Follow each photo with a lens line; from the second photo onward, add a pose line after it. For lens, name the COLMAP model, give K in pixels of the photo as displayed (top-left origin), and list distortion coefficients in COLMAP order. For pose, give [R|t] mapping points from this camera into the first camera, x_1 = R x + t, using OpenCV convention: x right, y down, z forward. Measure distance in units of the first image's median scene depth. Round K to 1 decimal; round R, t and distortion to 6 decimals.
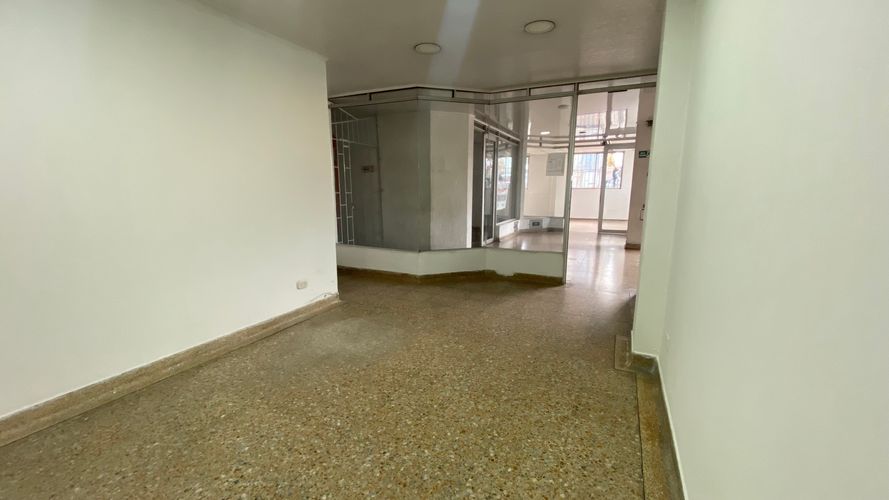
lens RADIAL K [[359.9, 0, 444.9], [0, 359.9, 247.7], [0, 0, 1]] dist [0.023183, -0.022193]
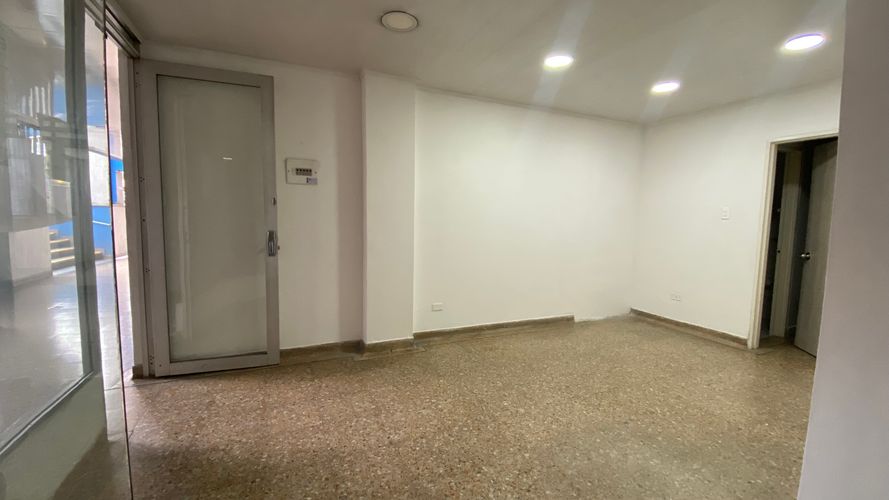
lens RADIAL K [[357.2, 0, 442.6], [0, 357.2, 248.1], [0, 0, 1]] dist [0.023937, -0.021128]
pose [[-0.760855, -0.071580, 0.644963, -0.312513], [0.085881, 0.974048, 0.209416, -0.238036], [-0.643214, 0.214725, -0.734961, 1.410559]]
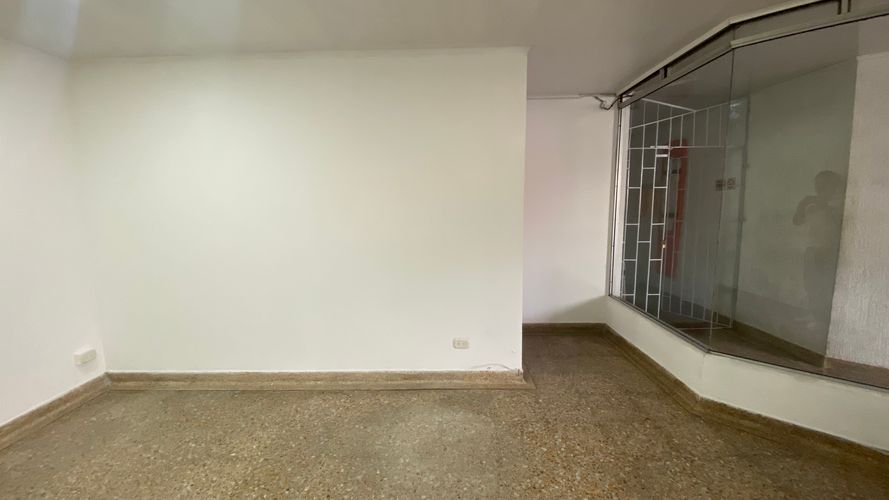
lens RADIAL K [[359.9, 0, 444.9], [0, 359.9, 247.7], [0, 0, 1]] dist [0.023183, -0.022193]
pose [[0.414360, 0.102458, -0.904328, 0.310191], [-0.134197, 0.989660, 0.050637, -0.154522], [0.900165, 0.100376, 0.423825, 0.625456]]
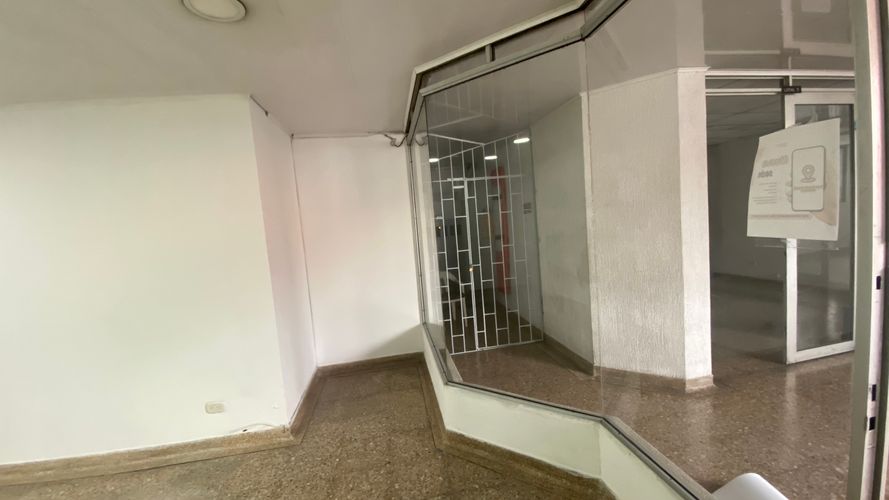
lens RADIAL K [[357.2, 0, 442.6], [0, 357.2, 248.1], [0, 0, 1]] dist [0.023937, -0.021128]
pose [[0.564523, 0.010819, -0.825346, 0.490066], [-0.052121, 0.998386, -0.022563, -0.241231], [0.823770, 0.055755, 0.564176, 0.986024]]
